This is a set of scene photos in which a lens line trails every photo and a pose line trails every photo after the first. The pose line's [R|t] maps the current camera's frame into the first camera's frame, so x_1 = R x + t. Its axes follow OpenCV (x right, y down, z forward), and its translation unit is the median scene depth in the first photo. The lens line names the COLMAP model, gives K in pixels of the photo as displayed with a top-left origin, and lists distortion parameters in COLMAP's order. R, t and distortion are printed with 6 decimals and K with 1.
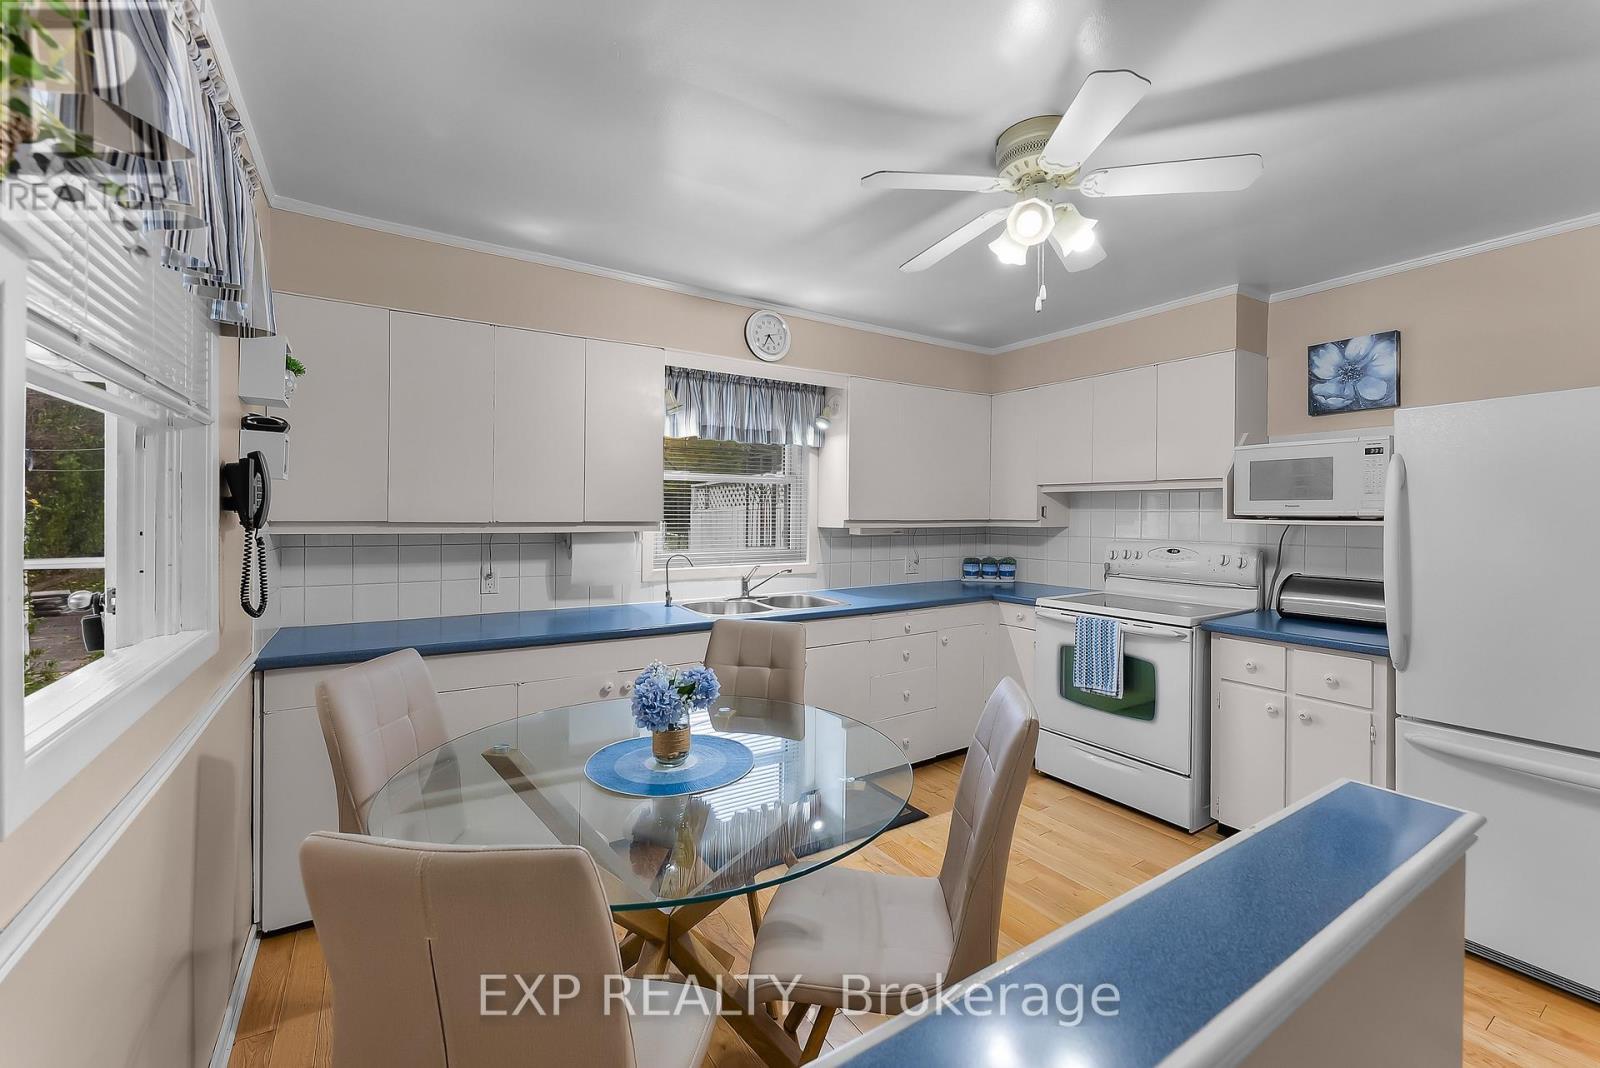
lens RADIAL K [[654.6, 0, 795.6], [0, 654.6, 515.5], [0, 0, 1]] dist [-0.000226, -0.000005]
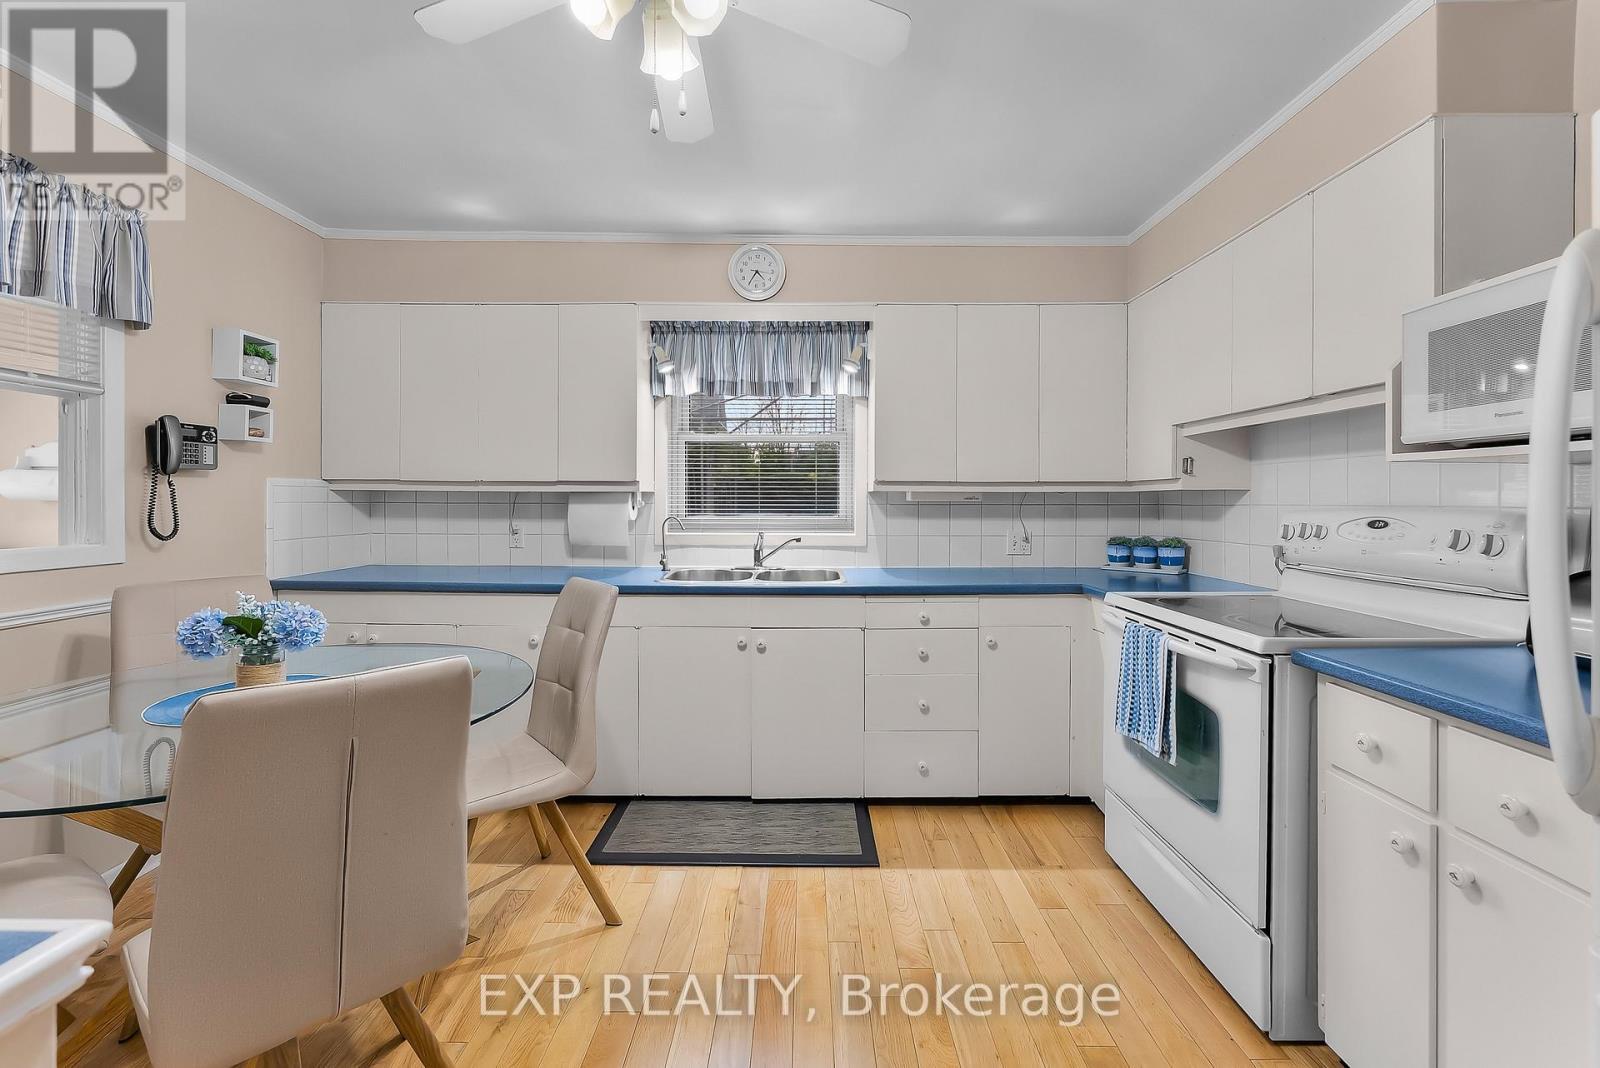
lens RADIAL K [[656.2, 0, 801.1], [0, 656.2, 503.9], [0, 0, 1]] dist [0.001928, -0.000052]
pose [[0.840022, 0.000640, -0.542551, 0.466955], [-0.001793, 0.999997, -0.001596, 0.038857], [0.542549, 0.002314, 0.840021, 0.274856]]
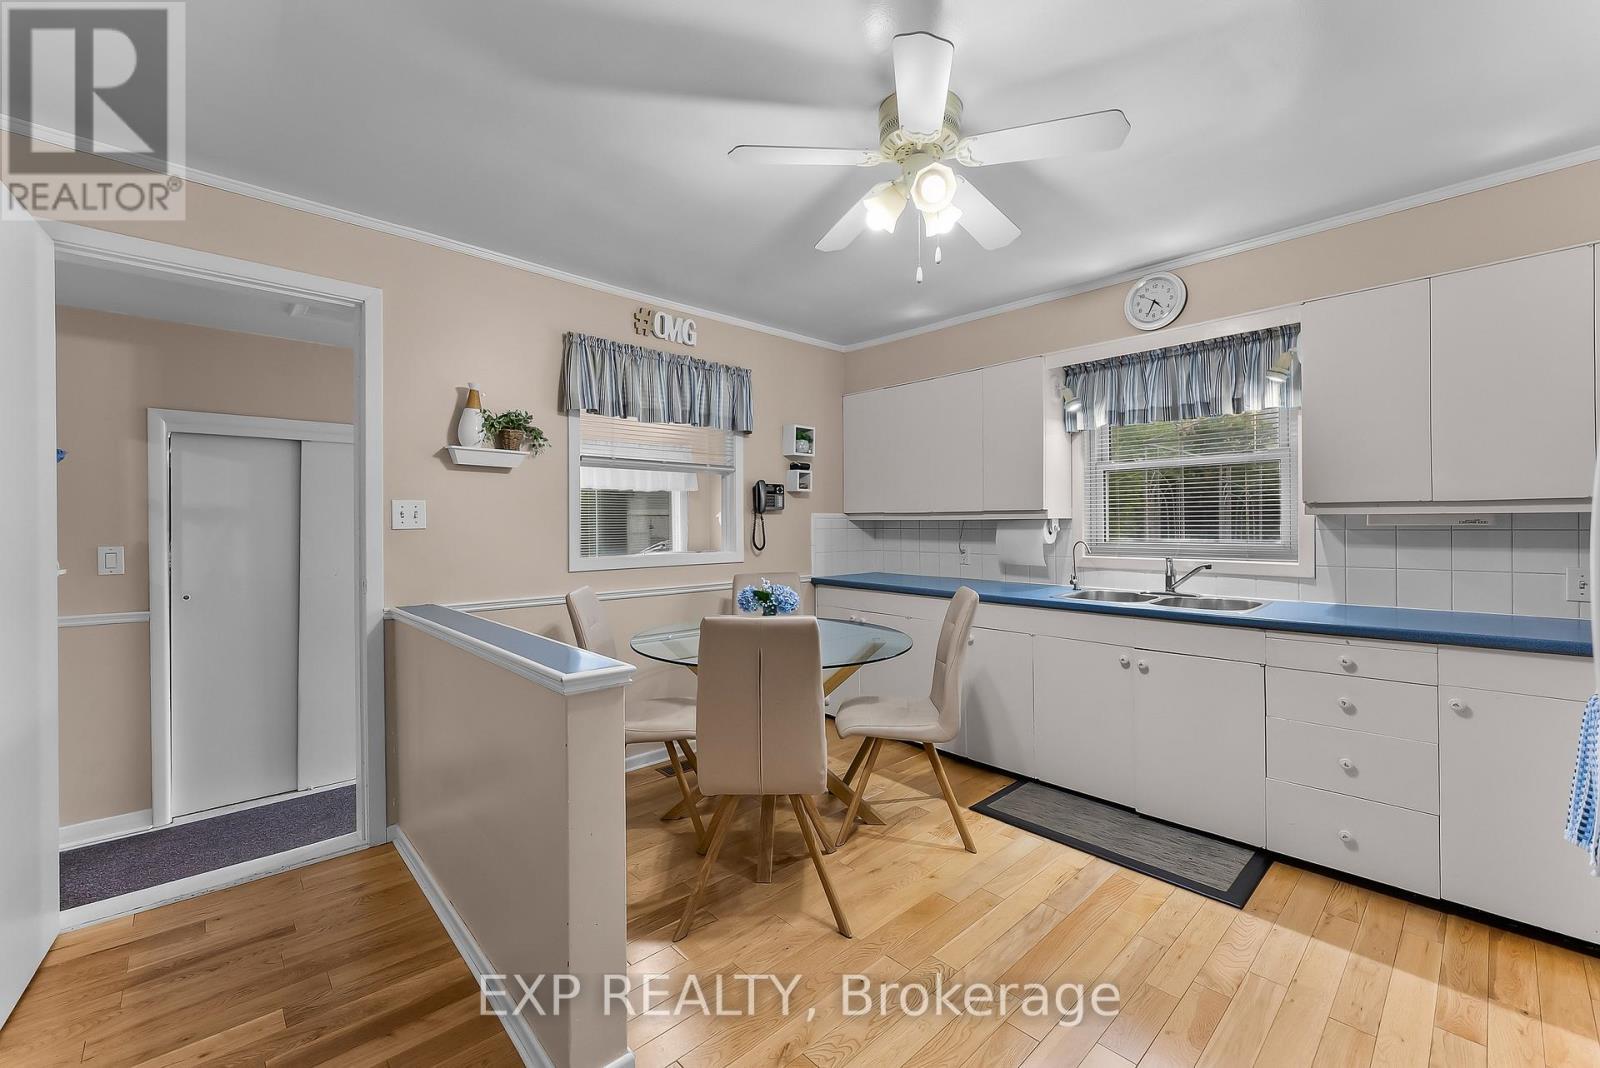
lens RADIAL K [[645.1, 0, 799.1], [0, 645.1, 526.6], [0, 0, 1]] dist [-0.000102, 0.000053]
pose [[0.178833, -0.002815, -0.983875, 0.708998], [-0.000016, 0.999996, -0.002864, 0.036142], [0.983879, 0.000528, 0.178832, 0.343546]]
